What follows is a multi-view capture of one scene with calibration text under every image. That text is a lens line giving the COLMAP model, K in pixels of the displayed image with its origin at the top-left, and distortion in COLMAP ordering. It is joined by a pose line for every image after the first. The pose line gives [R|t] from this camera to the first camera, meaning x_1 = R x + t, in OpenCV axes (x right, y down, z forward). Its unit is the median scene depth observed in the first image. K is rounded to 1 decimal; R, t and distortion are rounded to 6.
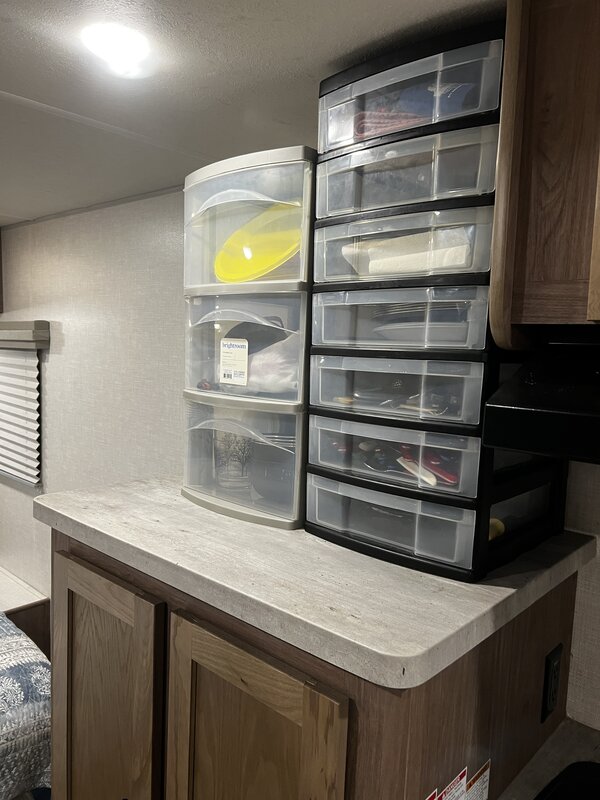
lens RADIAL K [[601.6, 0, 306.7], [0, 601.6, 410.0], [0, 0, 1]] dist [0.055425, -0.043392]
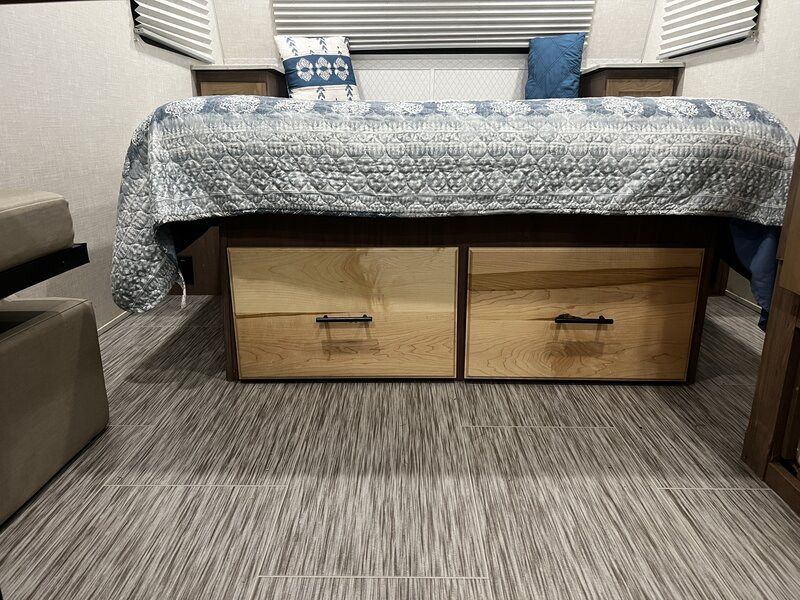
lens RADIAL K [[601.6, 0, 397.6], [0, 601.6, 312.1], [0, 0, 1]] dist [0.055425, -0.043392]
pose [[0.656679, 0.189196, -0.730053, -0.143655], [-0.057323, 0.977743, 0.201824, 0.820451], [0.751988, -0.090684, 0.652909, 0.042663]]
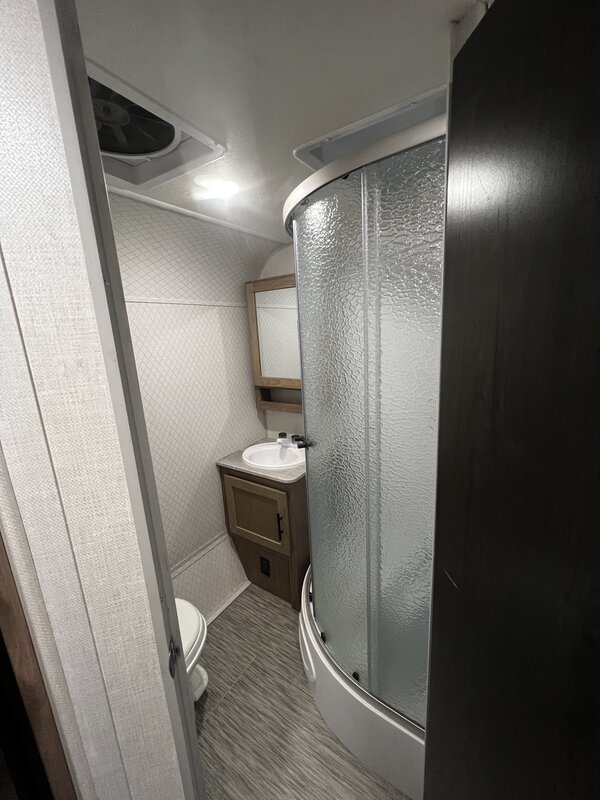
lens RADIAL K [[318.1, 0, 305.6], [0, 318.1, 398.8], [0, 0, 1]] dist [0.002780, 0.000208]
pose [[-0.988378, 0.043860, -0.145554, -0.836526], [-0.004669, 0.948265, 0.317445, -0.174936], [0.151947, 0.314435, -0.937039, 1.365982]]
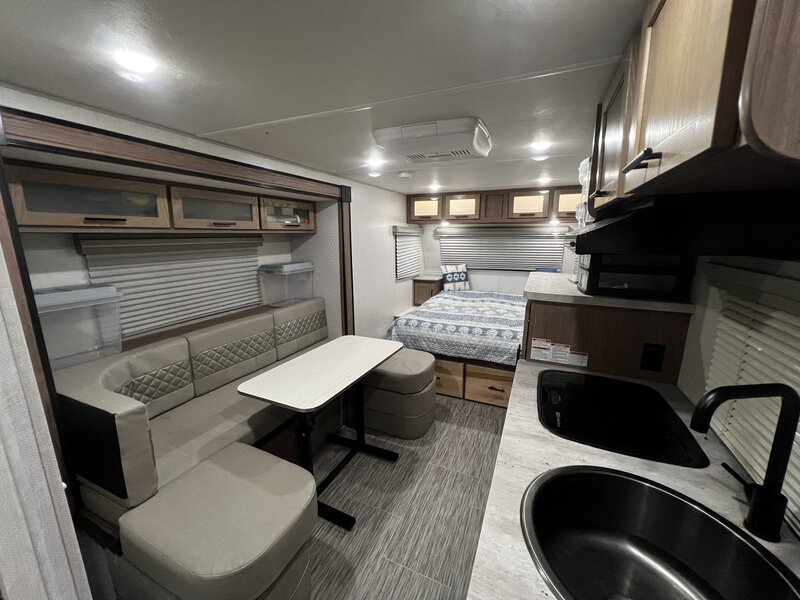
lens RADIAL K [[318.1, 0, 399.3], [0, 318.1, 295.7], [0, 0, 1]] dist [0.002780, 0.000208]
pose [[0.310128, 0.147650, -0.939159, 1.141826], [-0.092707, 0.987855, 0.124692, 0.127334], [0.946164, 0.048396, 0.320050, -0.349950]]
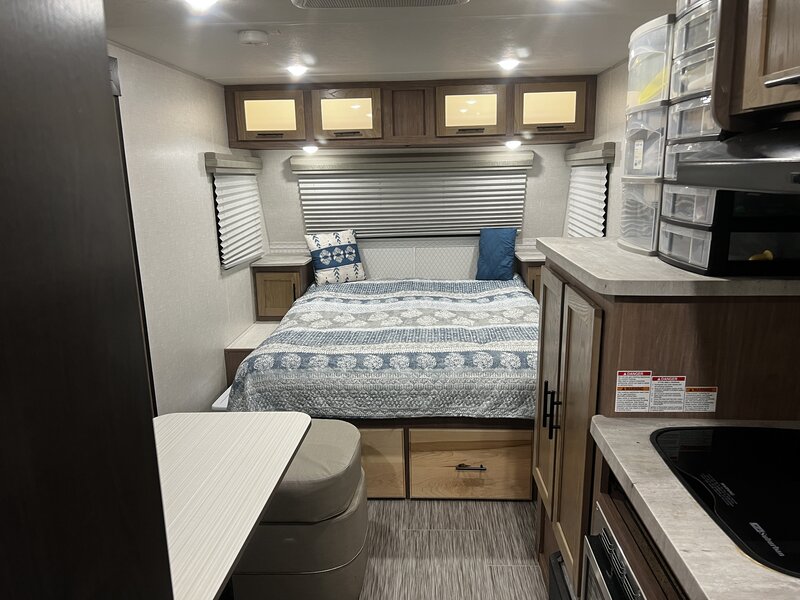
lens RADIAL K [[601.6, 0, 399.5], [0, 601.6, 301.7], [0, 0, 1]] dist [0.055425, -0.043392]
pose [[0.633694, 0.121200, -0.764030, 0.757973], [-0.043463, 0.991668, 0.121263, 0.138881], [0.772362, -0.043636, 0.633682, -0.538505]]
